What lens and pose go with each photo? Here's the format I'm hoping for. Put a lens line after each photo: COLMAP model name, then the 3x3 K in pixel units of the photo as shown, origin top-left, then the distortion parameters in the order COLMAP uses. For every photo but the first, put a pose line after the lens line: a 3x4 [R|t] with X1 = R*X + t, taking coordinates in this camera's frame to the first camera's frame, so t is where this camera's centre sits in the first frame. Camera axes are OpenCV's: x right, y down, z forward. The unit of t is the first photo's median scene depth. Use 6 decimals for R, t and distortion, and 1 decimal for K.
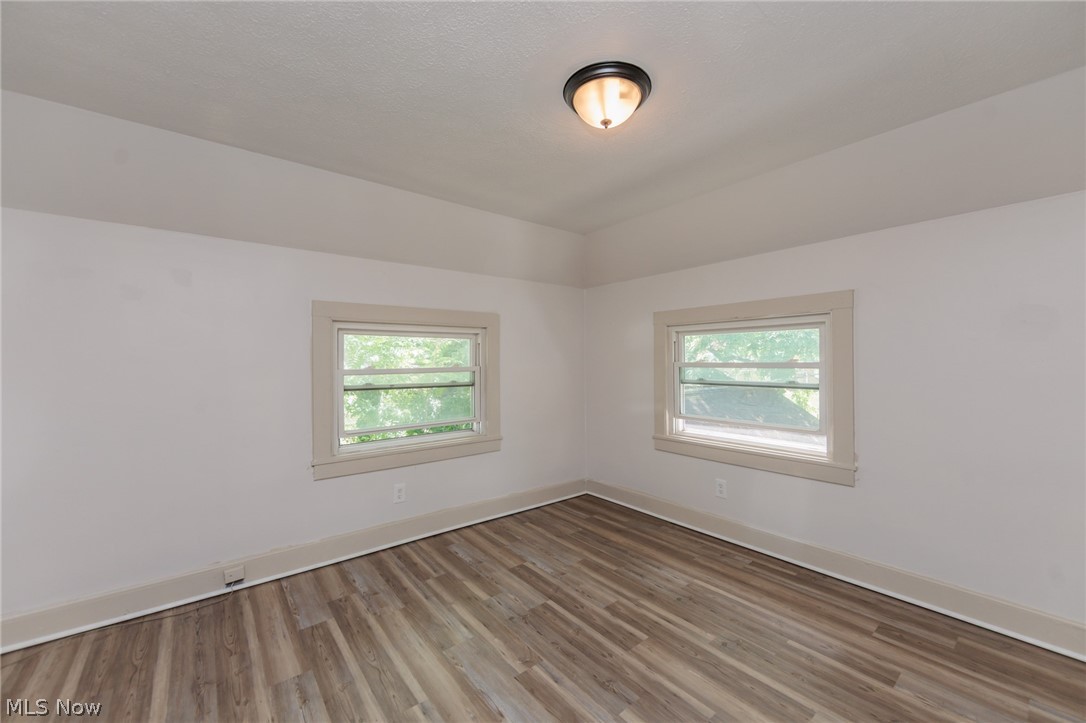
lens RADIAL K [[426.0, 0, 546.3], [0, 426.0, 361.1], [0, 0, 1]] dist [-0.000413, -0.000058]
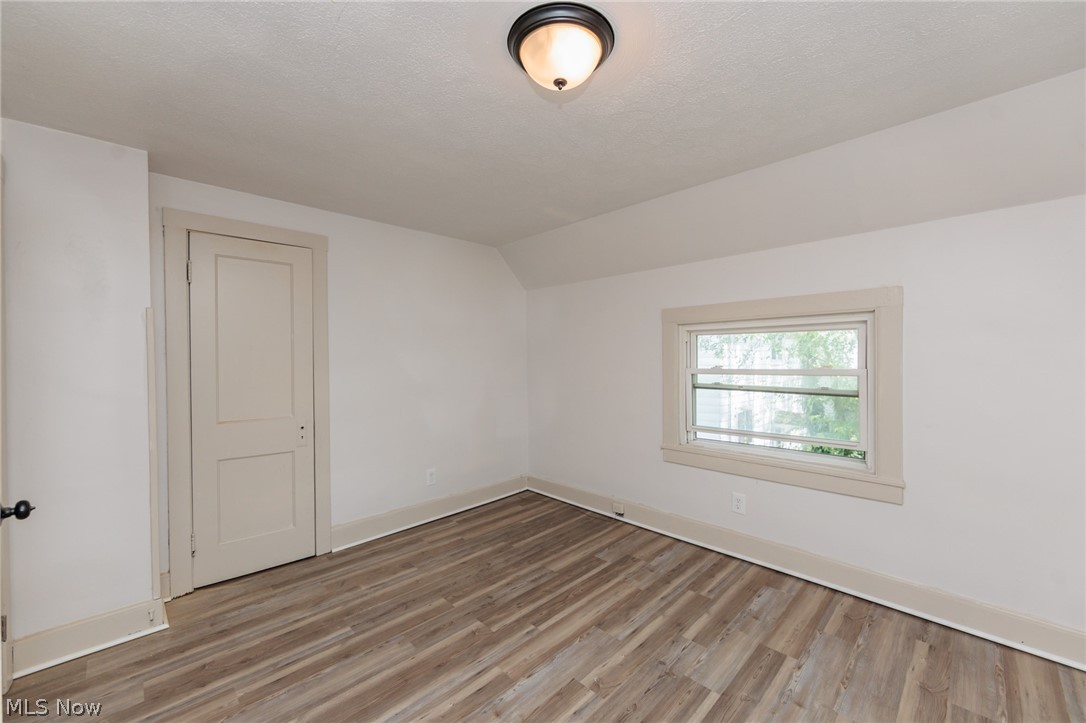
lens RADIAL K [[430.9, 0, 547.1], [0, 430.9, 362.6], [0, 0, 1]] dist [-0.001494, -0.000188]
pose [[0.091802, 0.019154, -0.995593, 0.652055], [0.007832, 0.999770, 0.019956, -0.021652], [0.995747, -0.009629, 0.091630, 0.598328]]
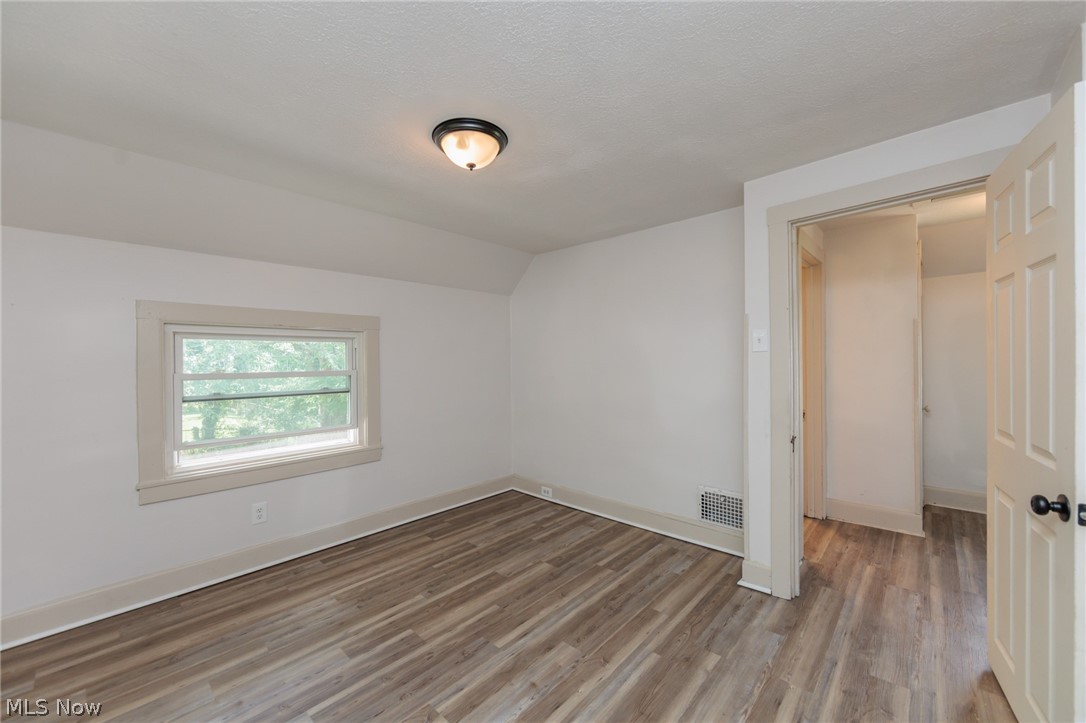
lens RADIAL K [[426.0, 0, 546.3], [0, 426.0, 361.1], [0, 0, 1]] dist [-0.000413, -0.000058]
pose [[-0.153978, 0.008579, 0.988037, -0.697342], [0.013717, 0.999884, -0.006544, -0.007577], [-0.987979, 0.012546, -0.154078, 0.657974]]
